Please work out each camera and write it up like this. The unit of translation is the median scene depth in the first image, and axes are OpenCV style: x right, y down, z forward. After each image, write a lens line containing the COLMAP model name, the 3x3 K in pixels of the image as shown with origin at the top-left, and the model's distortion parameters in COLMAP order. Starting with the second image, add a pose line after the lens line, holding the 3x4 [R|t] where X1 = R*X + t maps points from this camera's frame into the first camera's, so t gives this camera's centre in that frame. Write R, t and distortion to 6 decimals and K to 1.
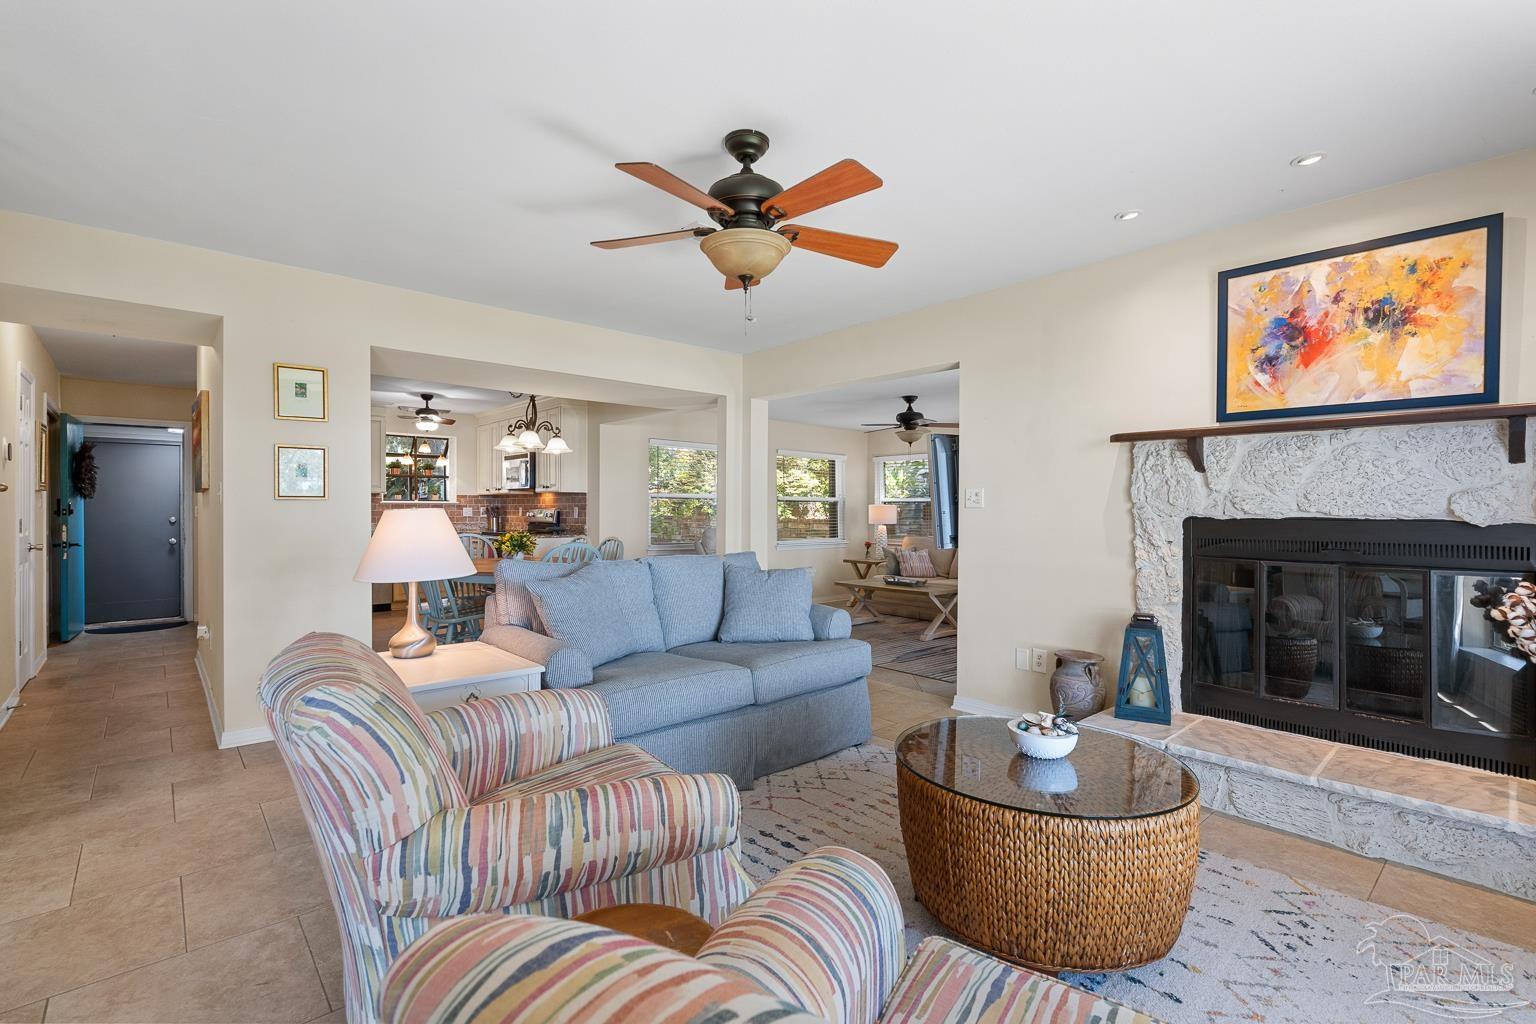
lens RADIAL K [[697.2, 0, 762.3], [0, 697.2, 513.9], [0, 0, 1]] dist [-0.004513, 0.001194]
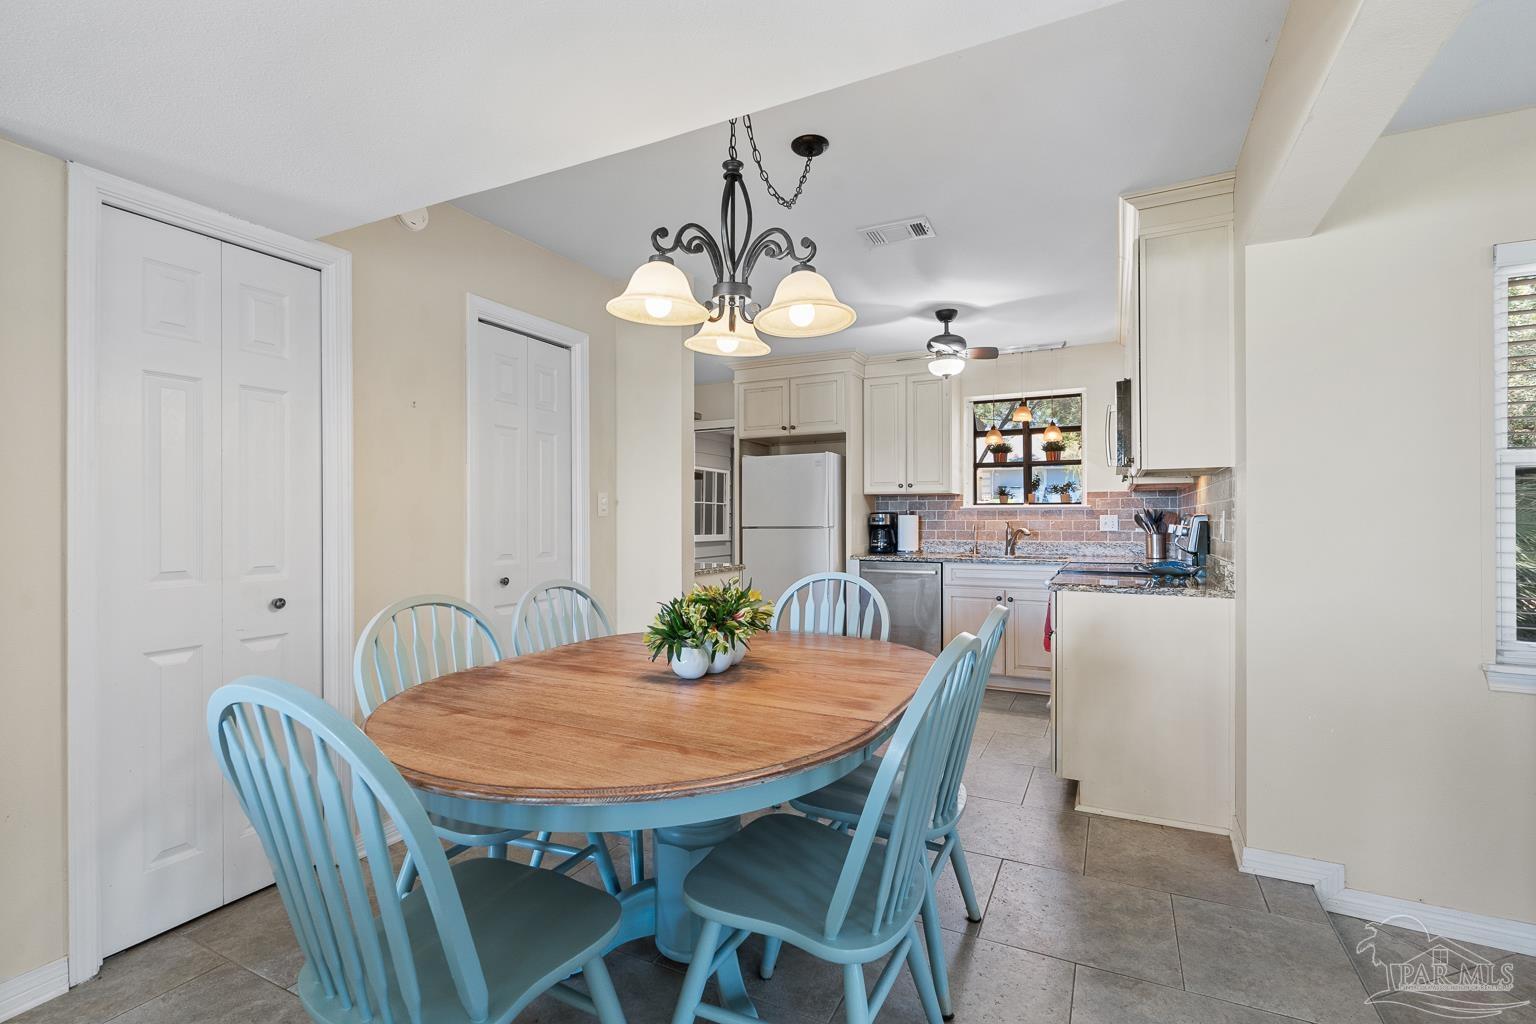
lens RADIAL K [[697.2, 0, 762.3], [0, 697.2, 513.9], [0, 0, 1]] dist [-0.004513, 0.001194]
pose [[0.364806, -0.009895, -0.931031, -0.053766], [-0.001828, 0.999934, -0.011343, -0.009745], [0.931082, 0.005840, 0.364764, 1.742985]]
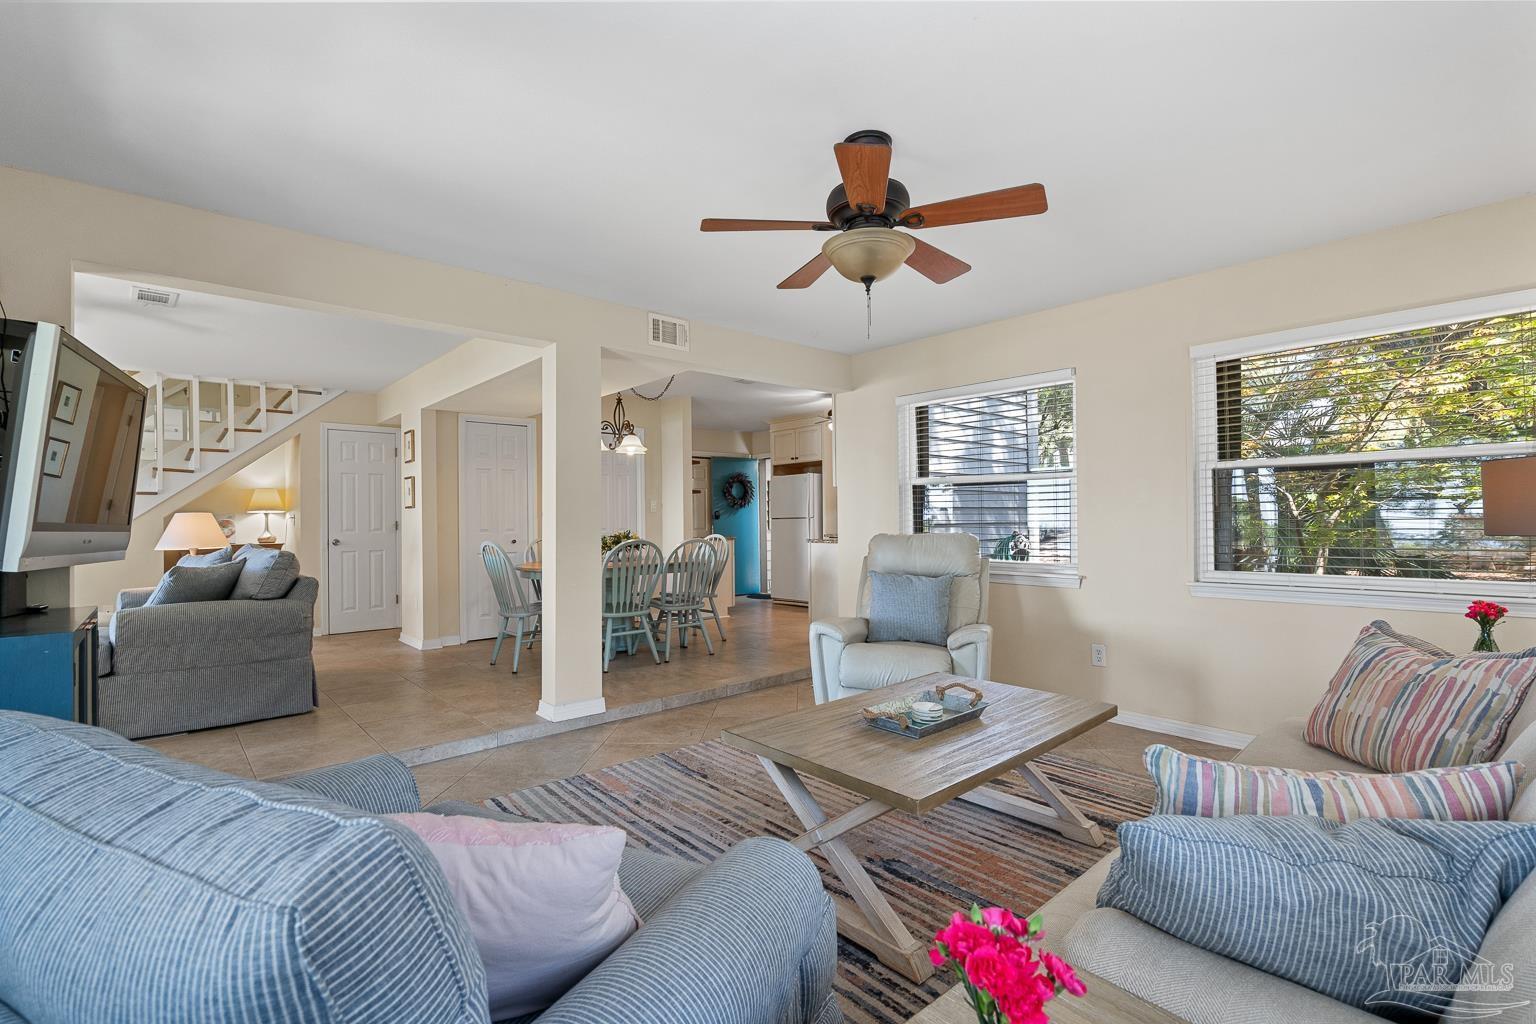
lens RADIAL K [[697.2, 0, 762.3], [0, 697.2, 513.9], [0, 0, 1]] dist [-0.004513, 0.001194]
pose [[0.000073, -0.014405, -0.999896, 1.326536], [0.005155, 0.999883, -0.014405, 0.027734], [0.999987, -0.005154, 0.000147, 2.343248]]
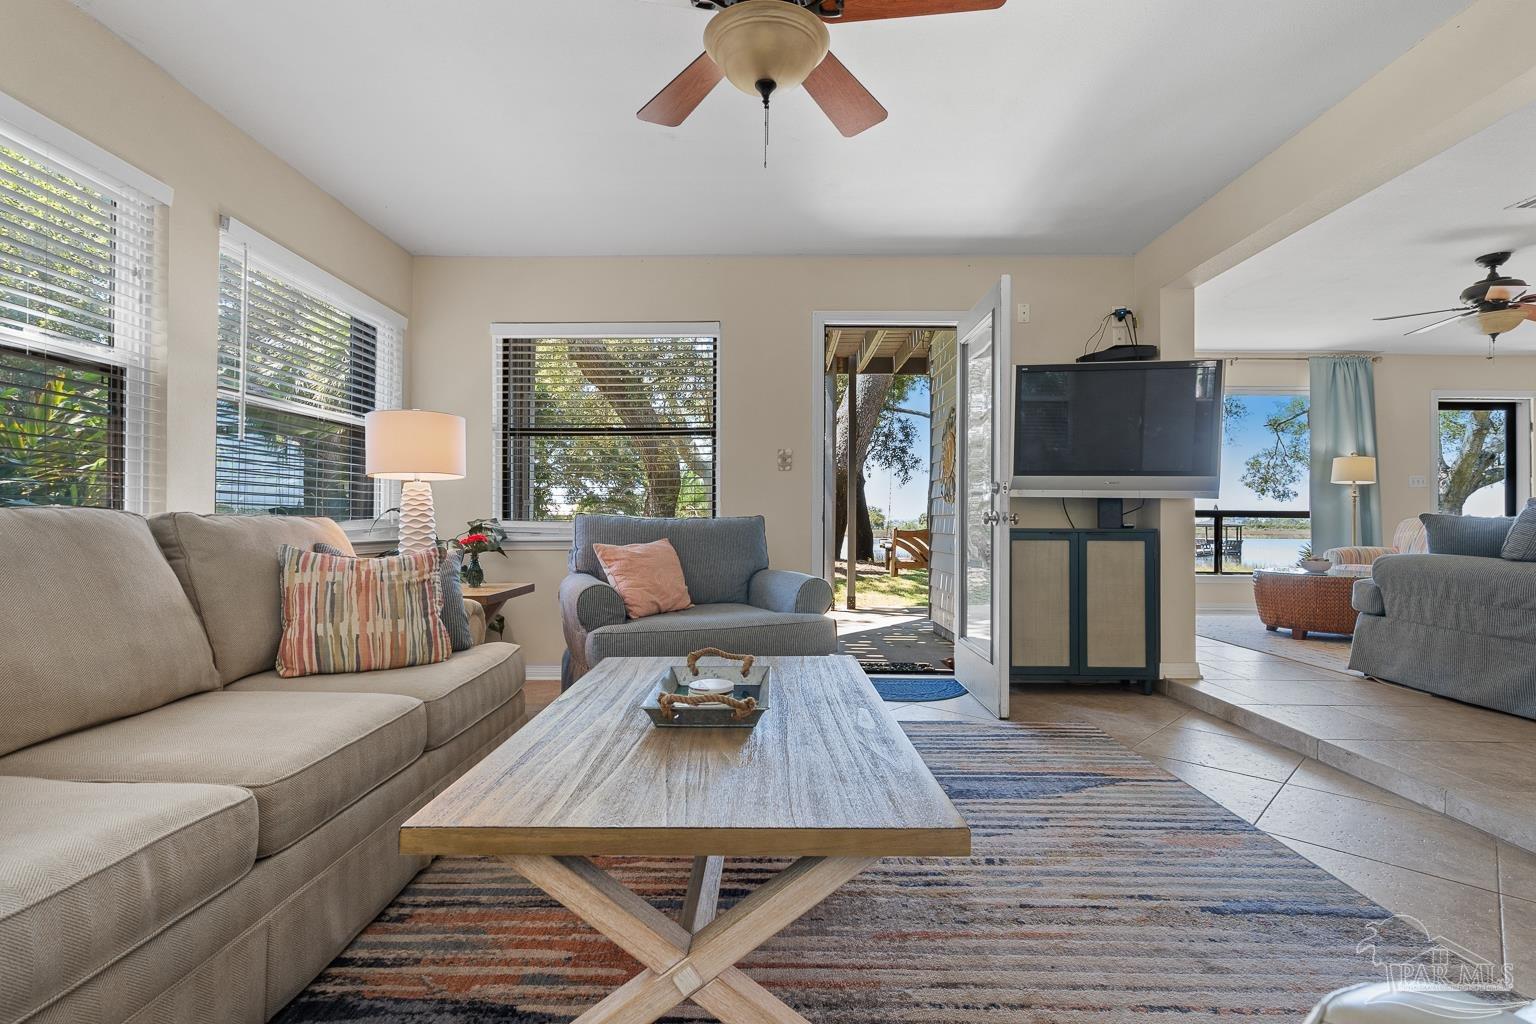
lens RADIAL K [[705.8, 0, 766.2], [0, 705.8, 514.5], [0, 0, 1]] dist [0.001779, 0.000586]
pose [[-0.746074, -0.003126, 0.665855, 0.127831], [-0.007013, 0.999970, -0.003163, 0.110613], [-0.665826, -0.007029, -0.746074, 2.908820]]
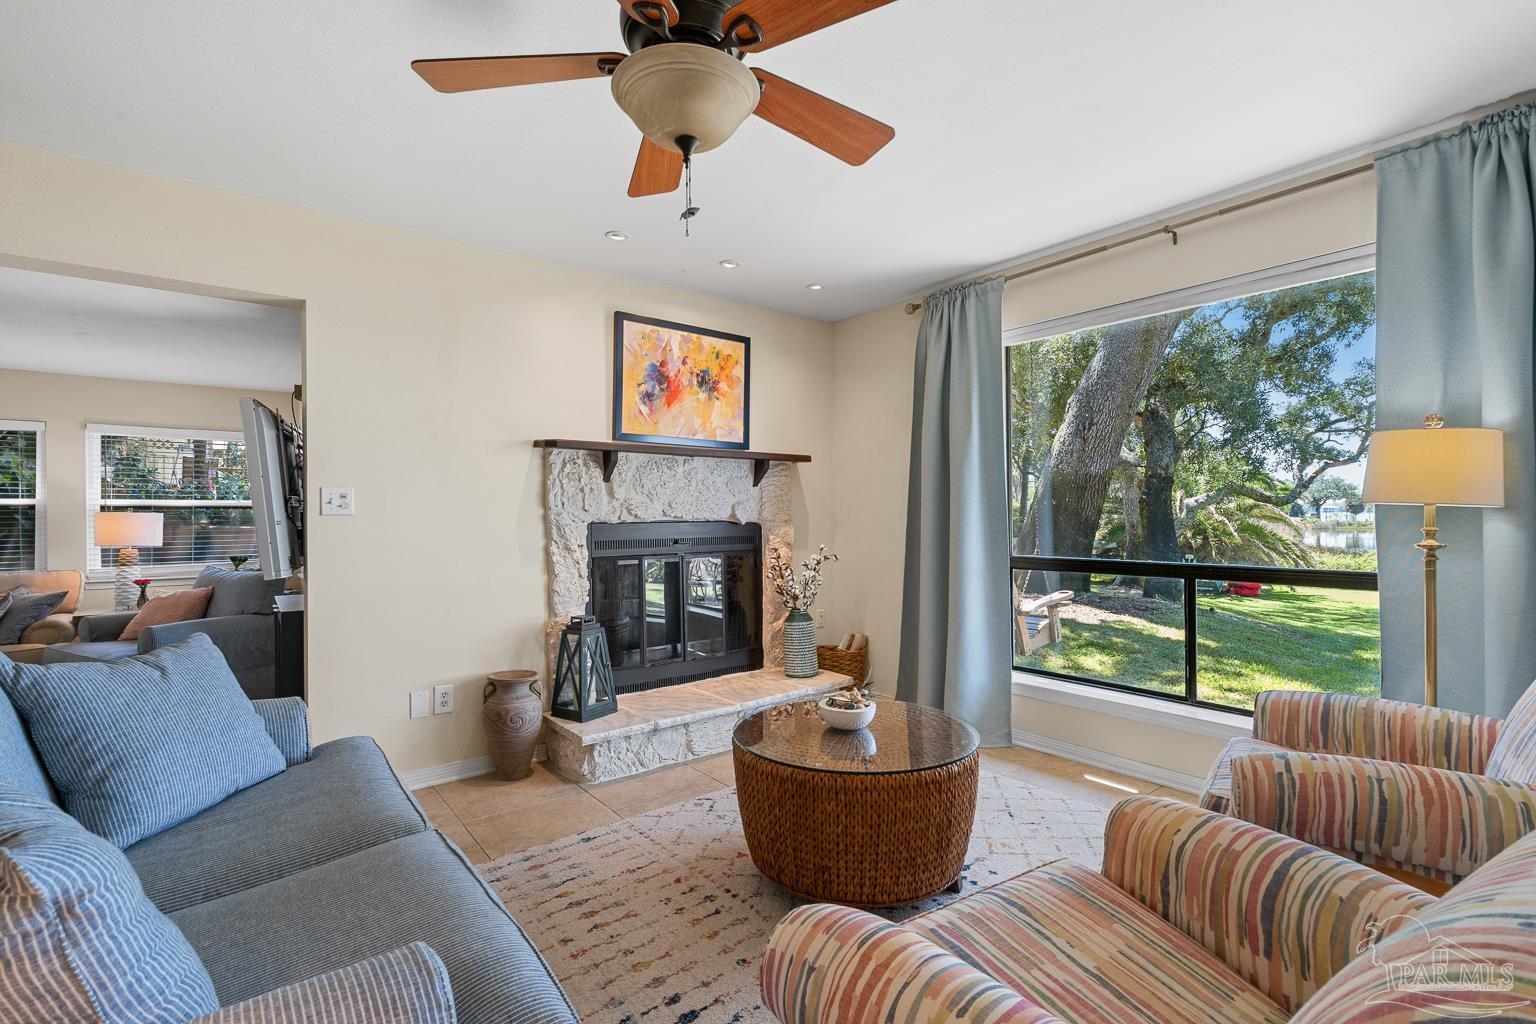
lens RADIAL K [[697.2, 0, 762.3], [0, 697.2, 513.9], [0, 0, 1]] dist [-0.004513, 0.001194]
pose [[0.059708, -0.002696, 0.998212, -0.523688], [0.013202, 0.999911, 0.001911, -0.007831], [-0.998129, 0.013064, 0.059739, 0.737007]]
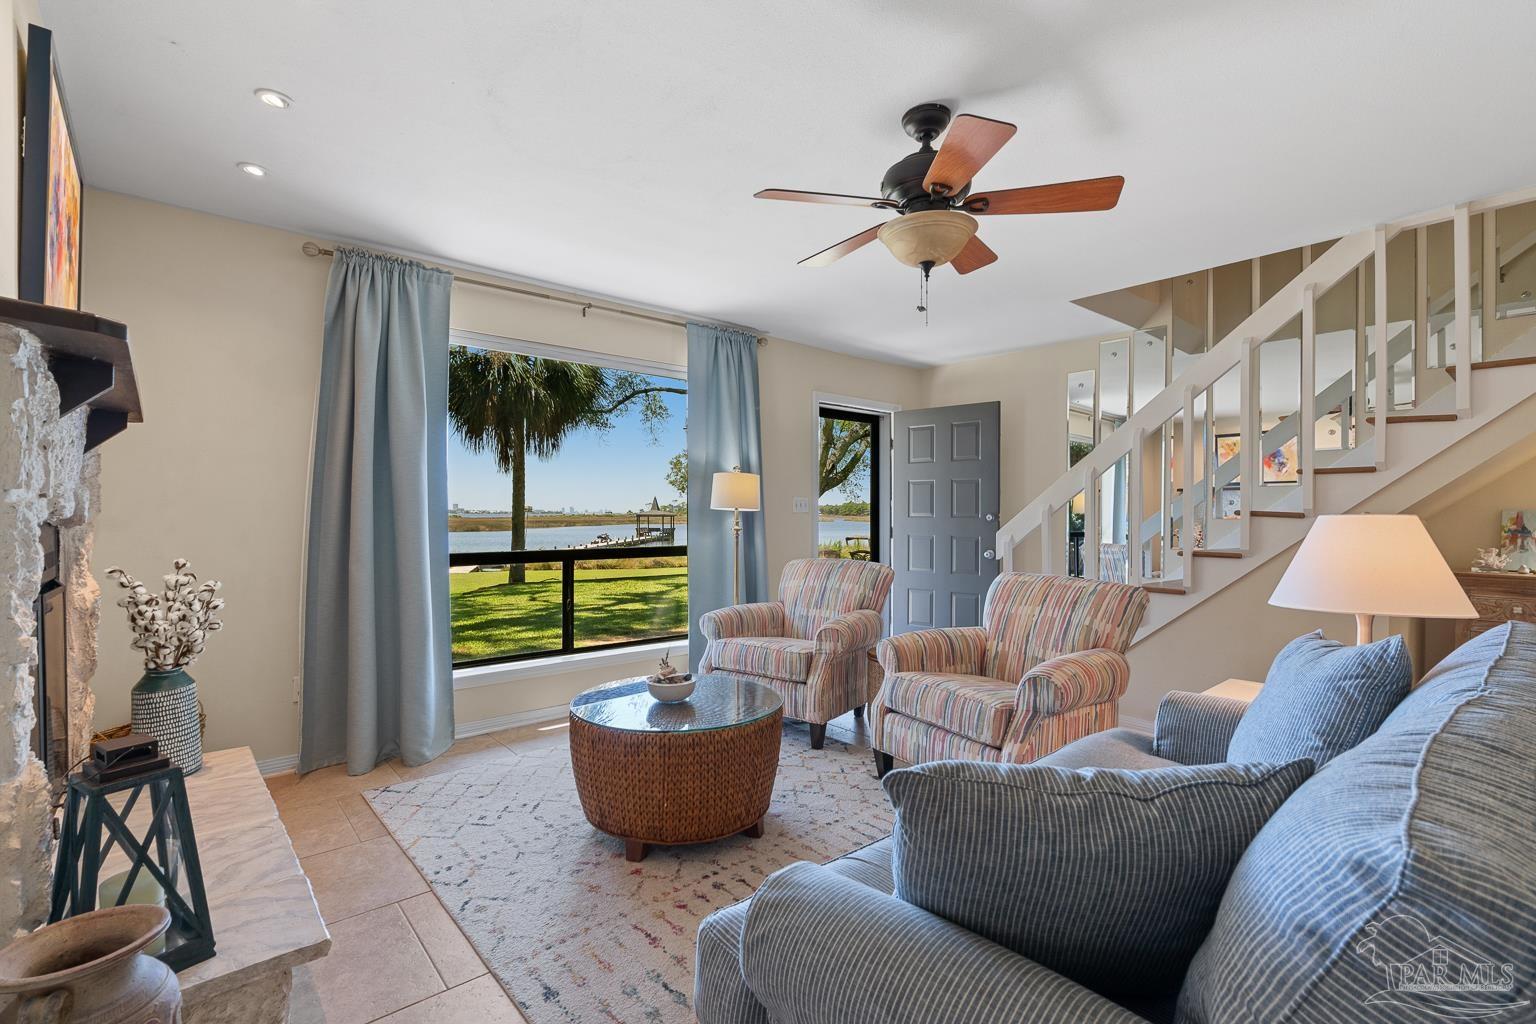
lens RADIAL K [[699.4, 0, 761.7], [0, 699.4, 515.2], [0, 0, 1]] dist [-0.002372, 0.000307]
pose [[-0.999830, -0.006093, 0.017409, 0.146690], [-0.005914, 0.999929, 0.010311, -0.010121], [-0.017470, 0.010206, -0.999795, 1.590900]]
